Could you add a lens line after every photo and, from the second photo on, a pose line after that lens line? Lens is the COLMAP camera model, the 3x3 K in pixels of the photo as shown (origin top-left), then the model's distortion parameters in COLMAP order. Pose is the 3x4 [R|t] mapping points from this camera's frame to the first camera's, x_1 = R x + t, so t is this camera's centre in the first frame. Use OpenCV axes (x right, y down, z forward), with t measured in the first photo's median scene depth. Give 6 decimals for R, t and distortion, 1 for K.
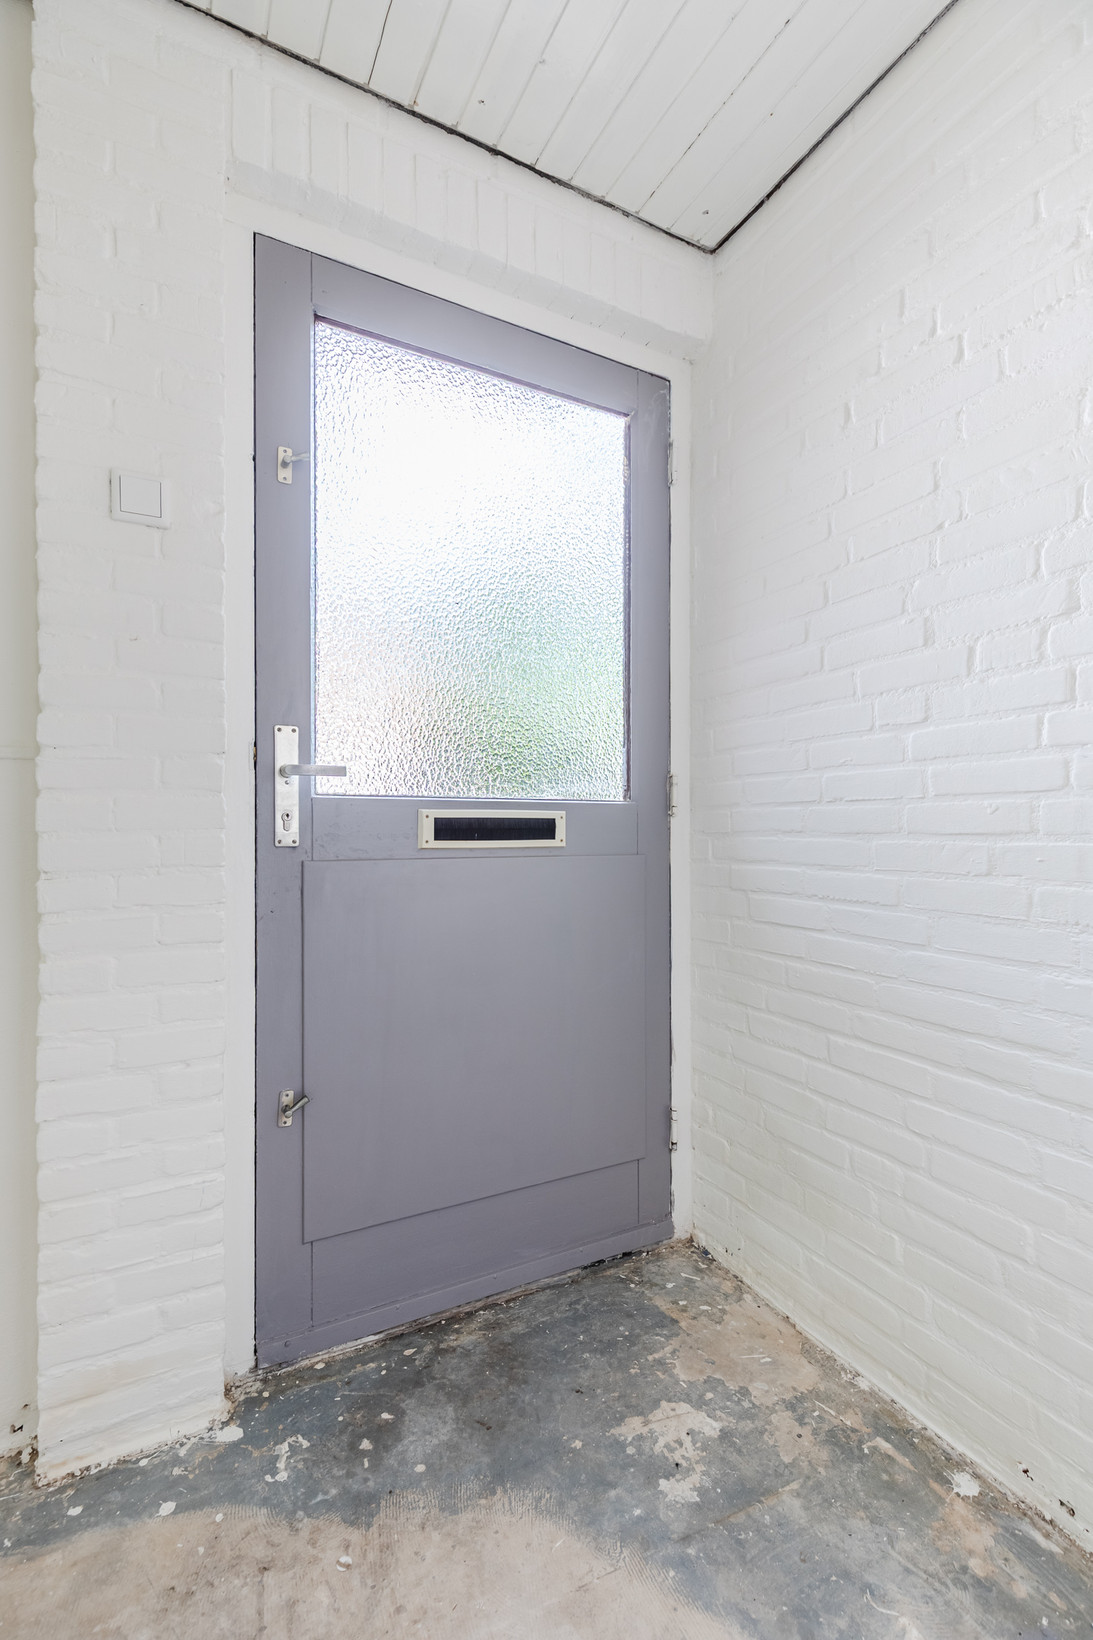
lens RADIAL K [[743.5, 0, 547.6], [0, 743.5, 825.9], [0, 0, 1]] dist [0.004916, 0.000425]
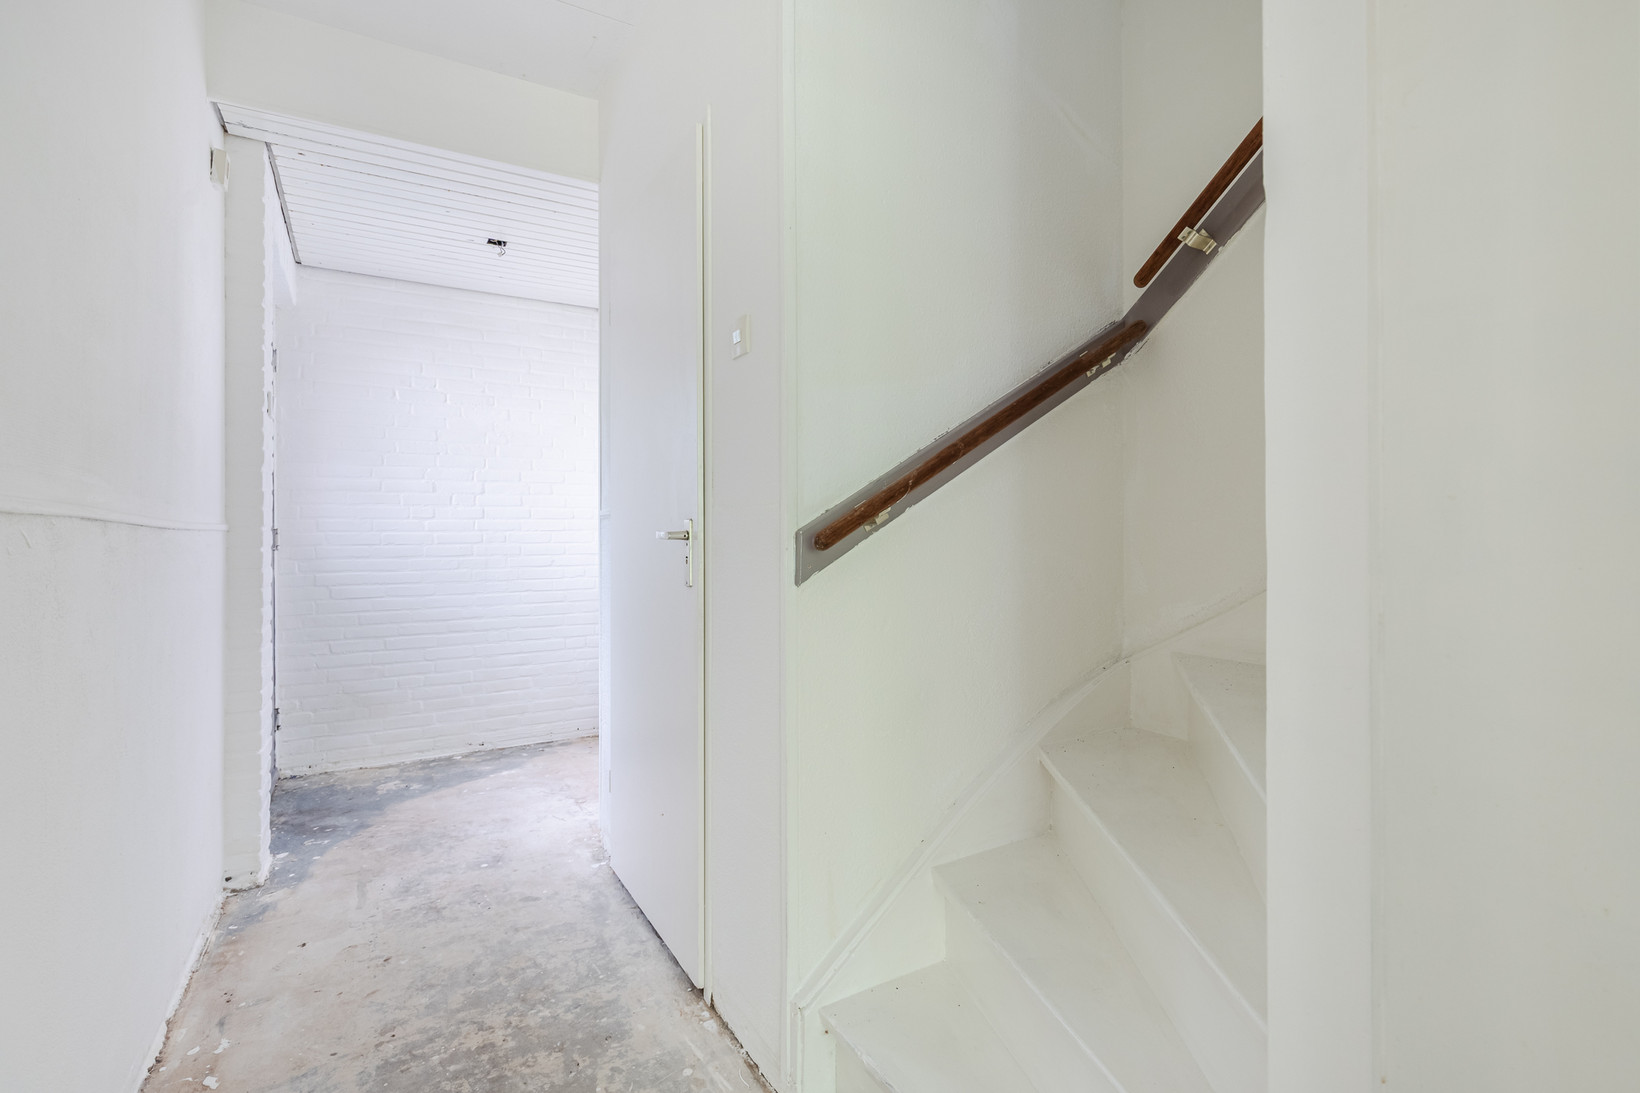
lens RADIAL K [[743.5, 0, 818.5], [0, 743.5, 539.9], [0, 0, 1]] dist [0.004916, 0.000425]
pose [[-0.040429, -0.003632, 0.999176, -2.523519], [0.004884, 0.999981, 0.003833, -0.058520], [-0.999170, 0.005035, -0.040410, -0.401101]]
